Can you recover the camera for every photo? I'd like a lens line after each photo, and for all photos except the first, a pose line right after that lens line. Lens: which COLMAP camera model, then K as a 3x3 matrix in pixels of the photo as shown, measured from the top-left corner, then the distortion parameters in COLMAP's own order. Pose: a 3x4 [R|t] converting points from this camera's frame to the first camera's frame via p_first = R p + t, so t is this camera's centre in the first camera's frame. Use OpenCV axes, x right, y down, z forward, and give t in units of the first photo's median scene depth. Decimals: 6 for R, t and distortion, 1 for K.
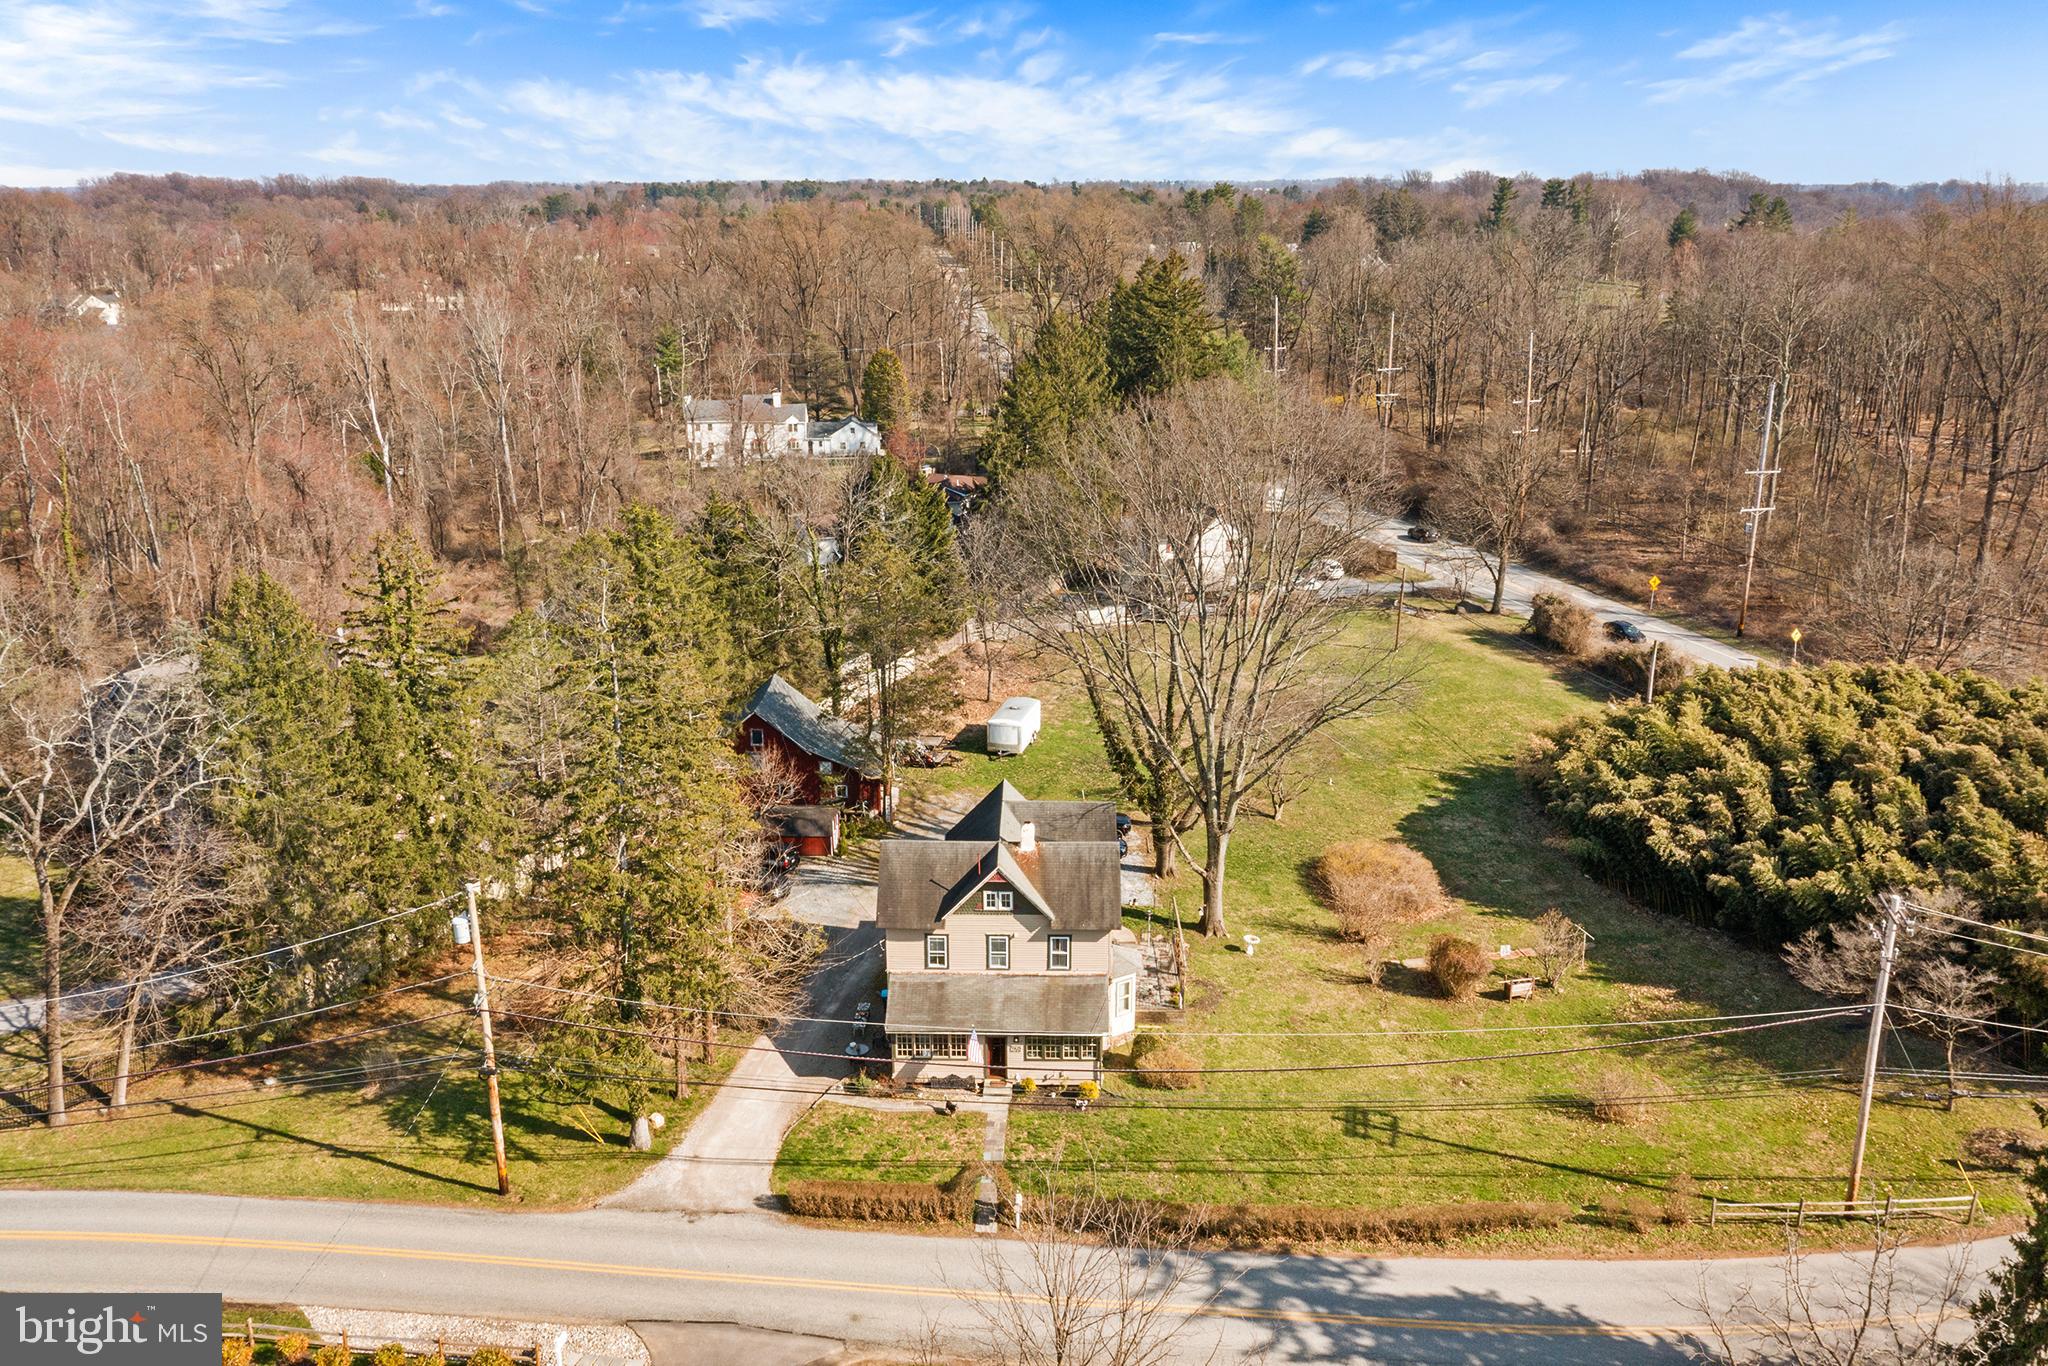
lens RADIAL K [[1667.5, 0, 1024.0], [0, 1667.5, 683.0], [0, 0, 1]] dist [-0.012443, -0.009767]
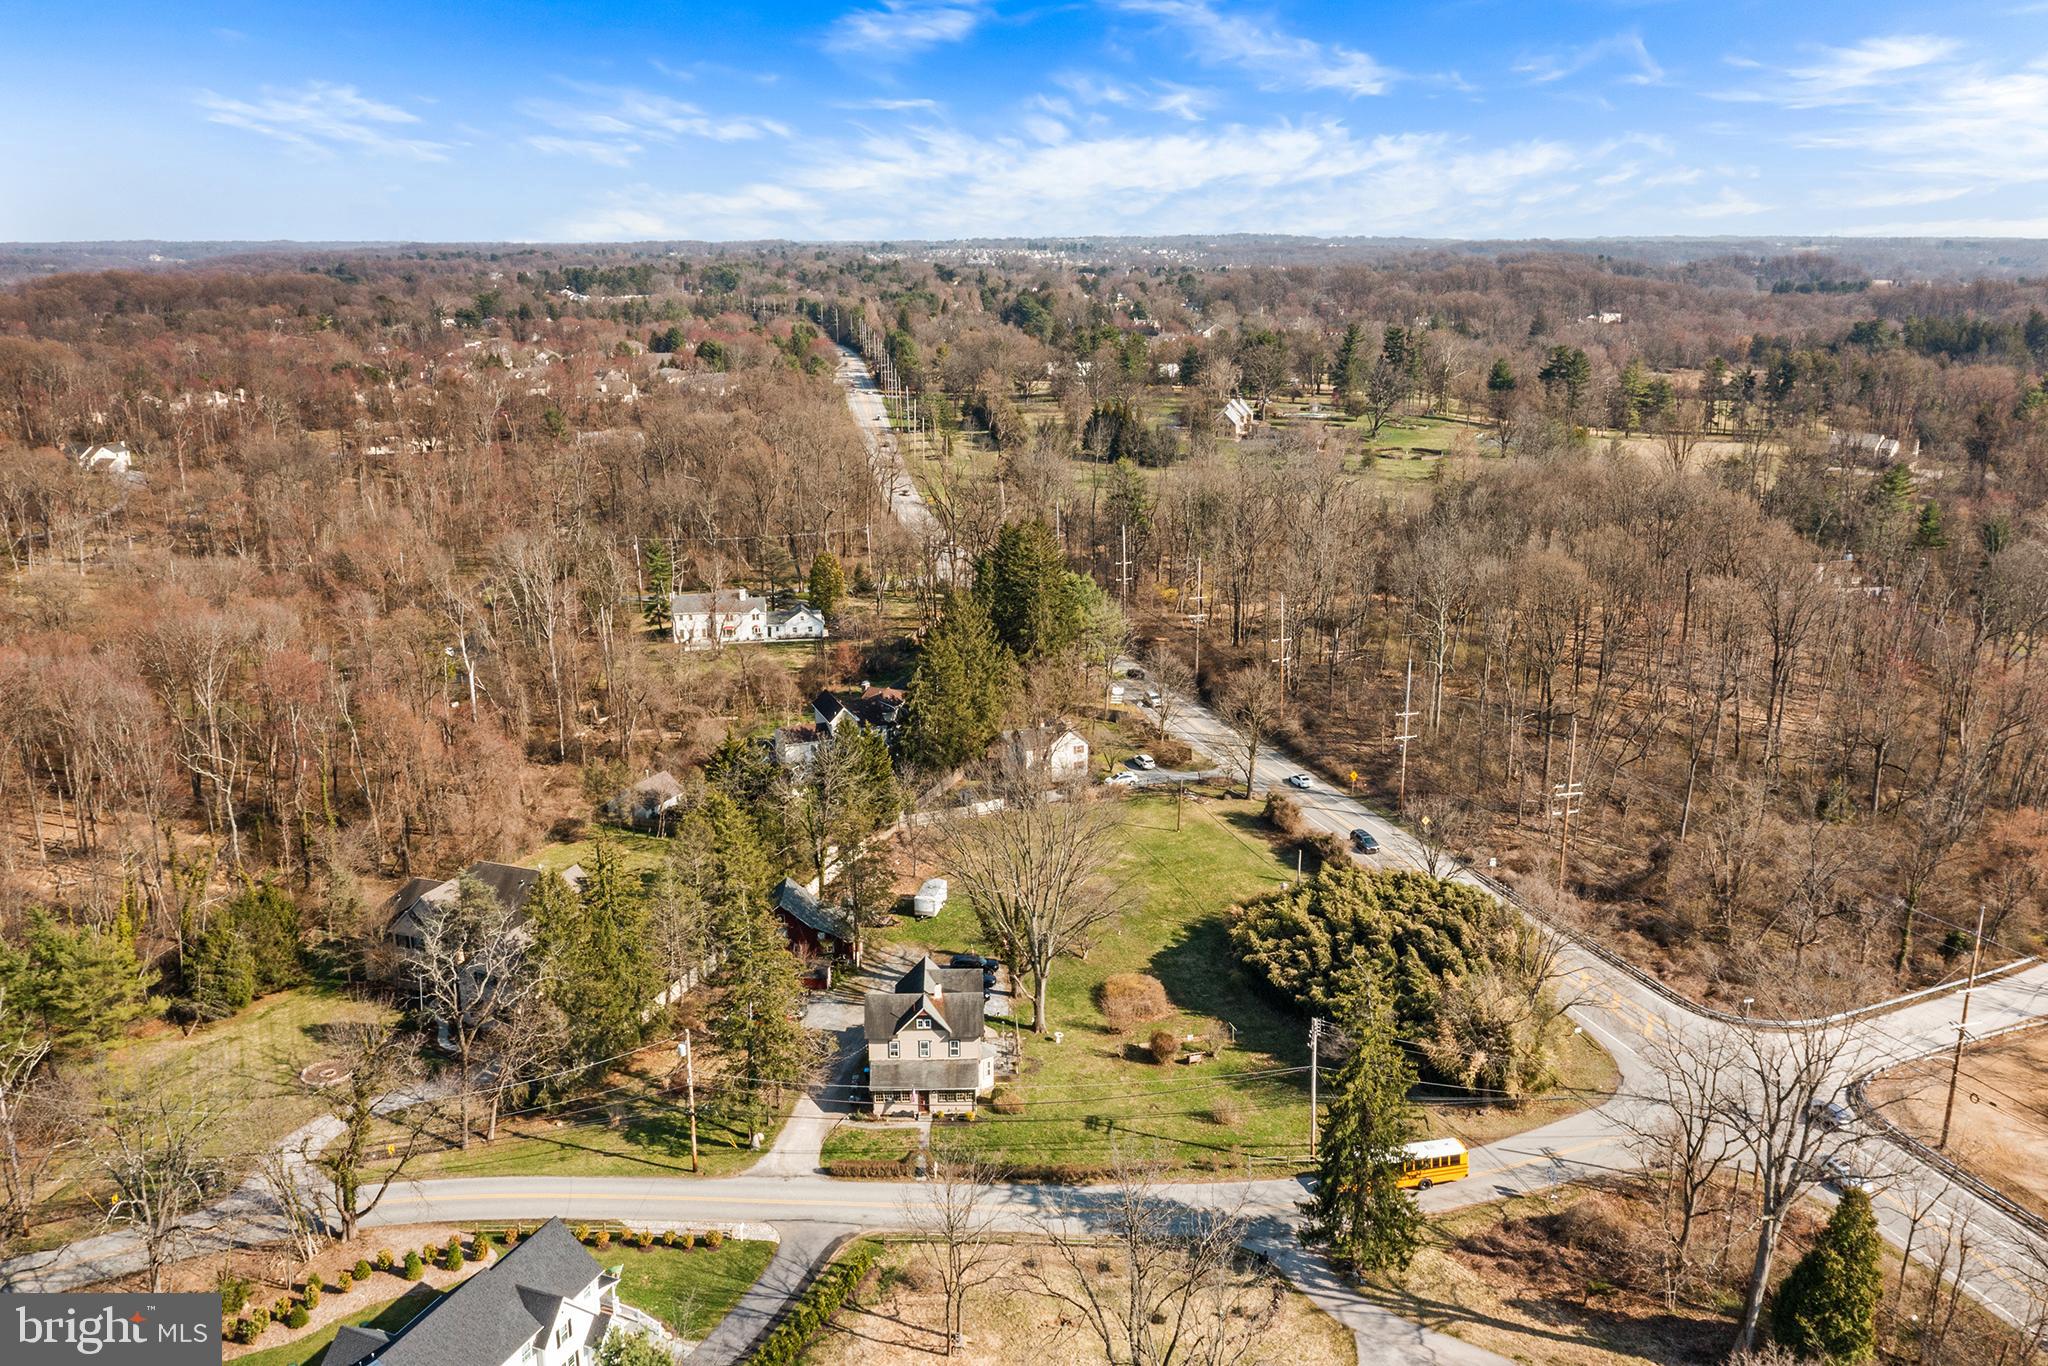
lens RADIAL K [[1653.6, 0, 1024.0], [0, 1653.6, 683.0], [0, 0, 1]] dist [-0.002725, -0.000563]
pose [[0.998599, -0.016150, 0.050384, 0.010594], [0.017635, 0.999419, -0.029160, -0.203483], [-0.049884, 0.030007, 0.998304, -0.940566]]
